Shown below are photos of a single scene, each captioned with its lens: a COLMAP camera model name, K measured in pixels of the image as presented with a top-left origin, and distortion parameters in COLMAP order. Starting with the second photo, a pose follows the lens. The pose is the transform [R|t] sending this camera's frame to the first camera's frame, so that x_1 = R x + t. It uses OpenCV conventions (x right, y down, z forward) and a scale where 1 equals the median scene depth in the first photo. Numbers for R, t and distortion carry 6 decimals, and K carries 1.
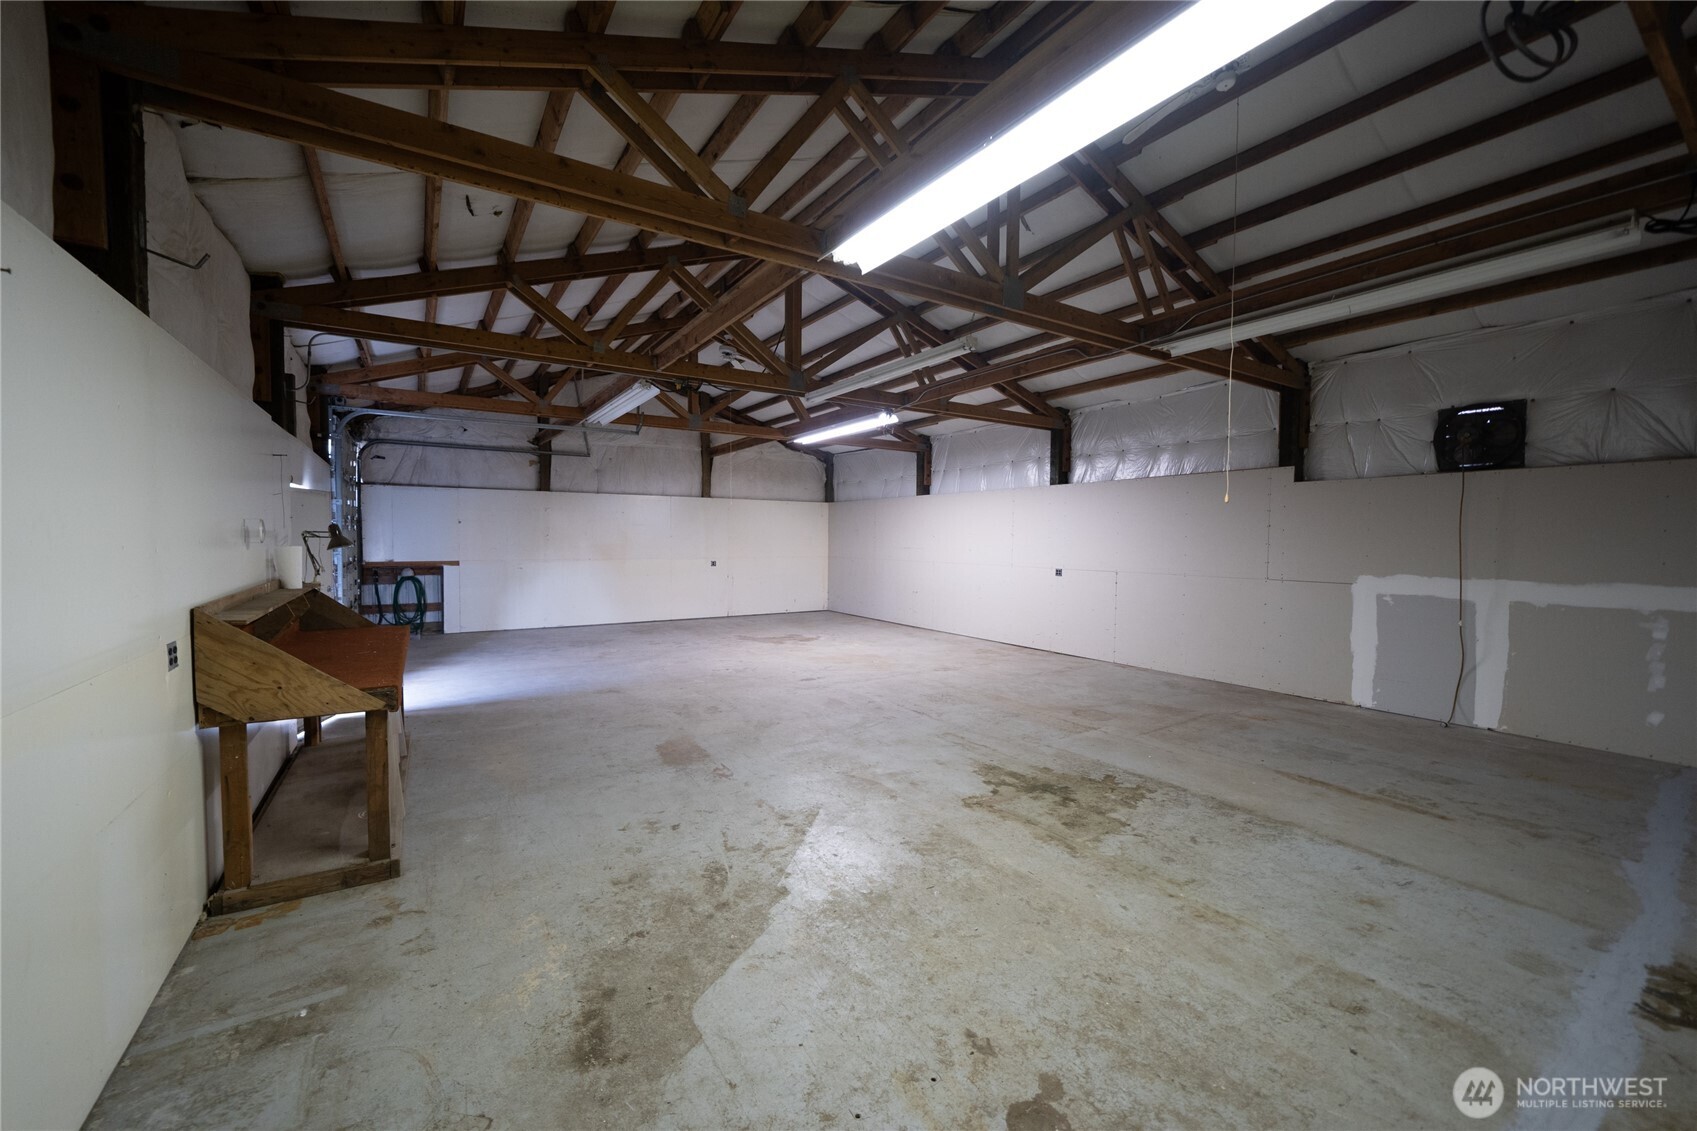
lens RADIAL K [[657.2, 0, 830.4], [0, 657.2, 557.4], [0, 0, 1]] dist [-0.011879, 0.003539]
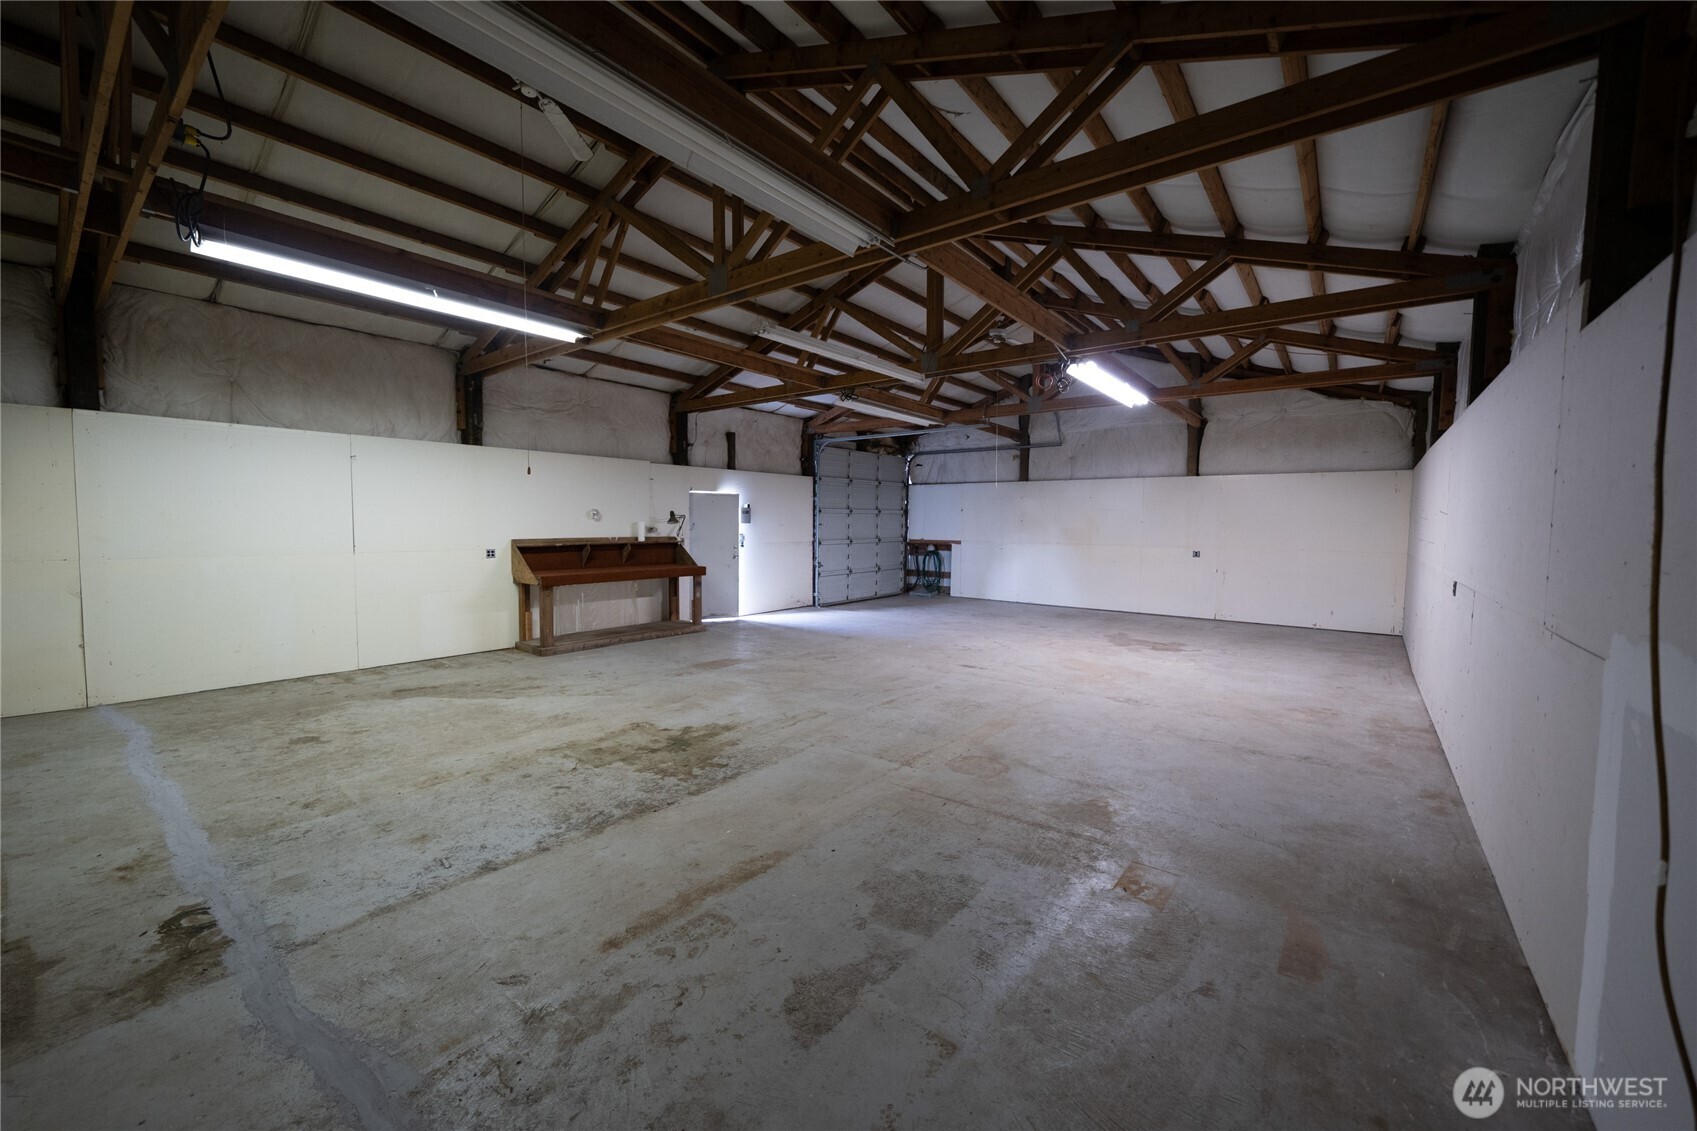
lens RADIAL K [[657.2, 0, 841.8], [0, 657.2, 565.2], [0, 0, 1]] dist [-0.011879, 0.003539]
pose [[0.334985, 0.058296, -0.940418, 1.443596], [-0.036030, 0.998147, 0.049041, -0.003961], [0.941534, 0.017455, 0.336465, 0.899647]]
